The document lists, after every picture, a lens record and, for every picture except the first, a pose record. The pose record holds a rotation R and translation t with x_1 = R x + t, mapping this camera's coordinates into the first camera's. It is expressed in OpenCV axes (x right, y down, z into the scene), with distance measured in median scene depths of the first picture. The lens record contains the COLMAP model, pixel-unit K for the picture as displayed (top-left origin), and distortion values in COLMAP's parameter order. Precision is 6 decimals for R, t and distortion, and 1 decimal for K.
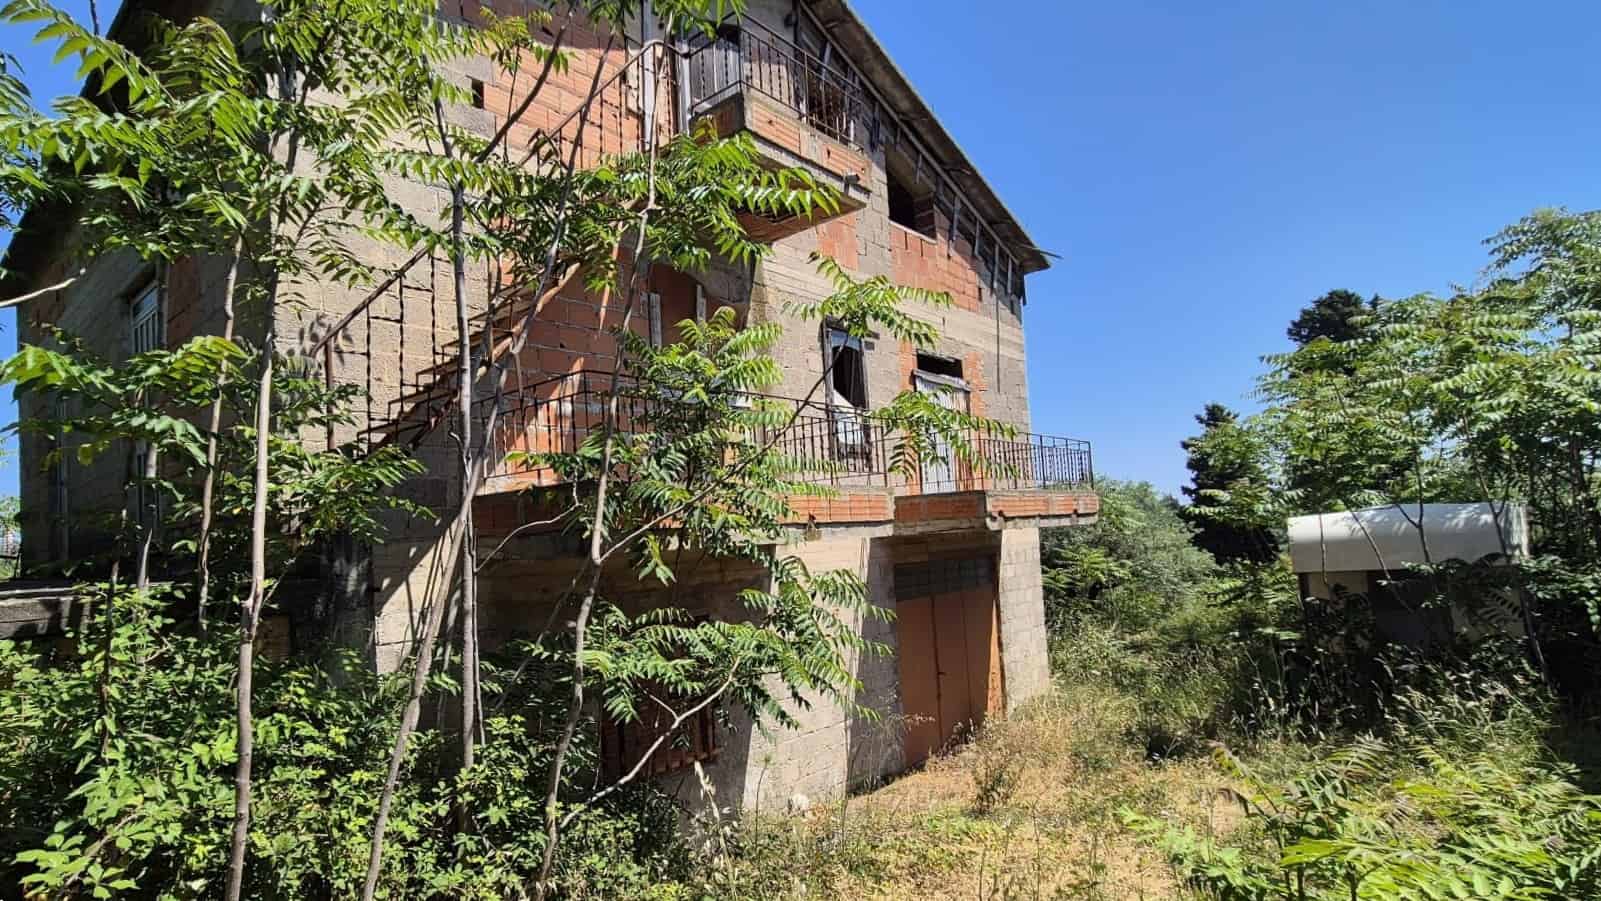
lens RADIAL K [[649.3, 0, 806.6], [0, 649.3, 443.7], [0, 0, 1]] dist [-0.004317, 0.002614]
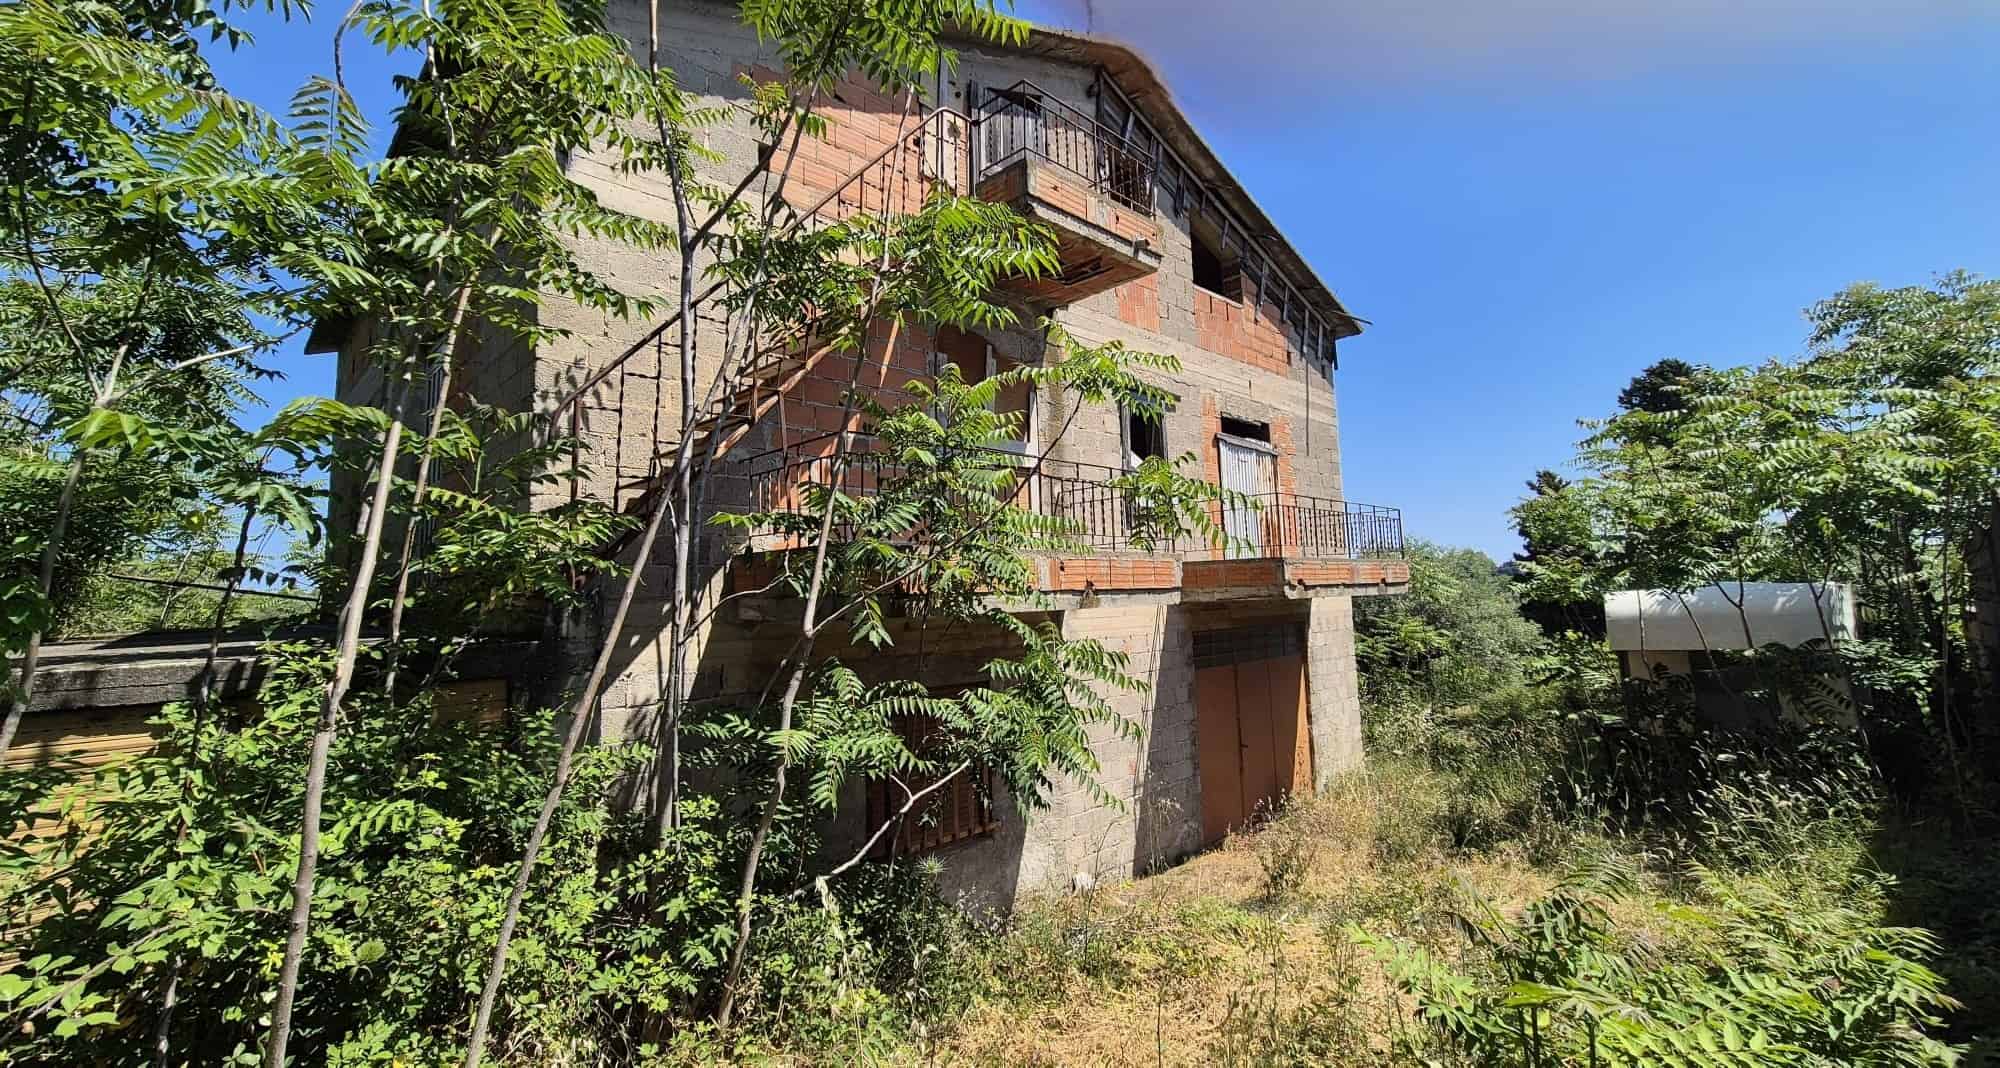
lens RADIAL K [[679.7, 0, 998.9], [0, 679.7, 480.9], [0, 0, 1]] dist [-0.000899, 0.000093]
pose [[0.999558, 0.022631, -0.019293, -0.138496], [-0.023667, 0.998190, -0.055277, 0.023337], [0.018007, 0.055710, 0.998285, -0.036490]]
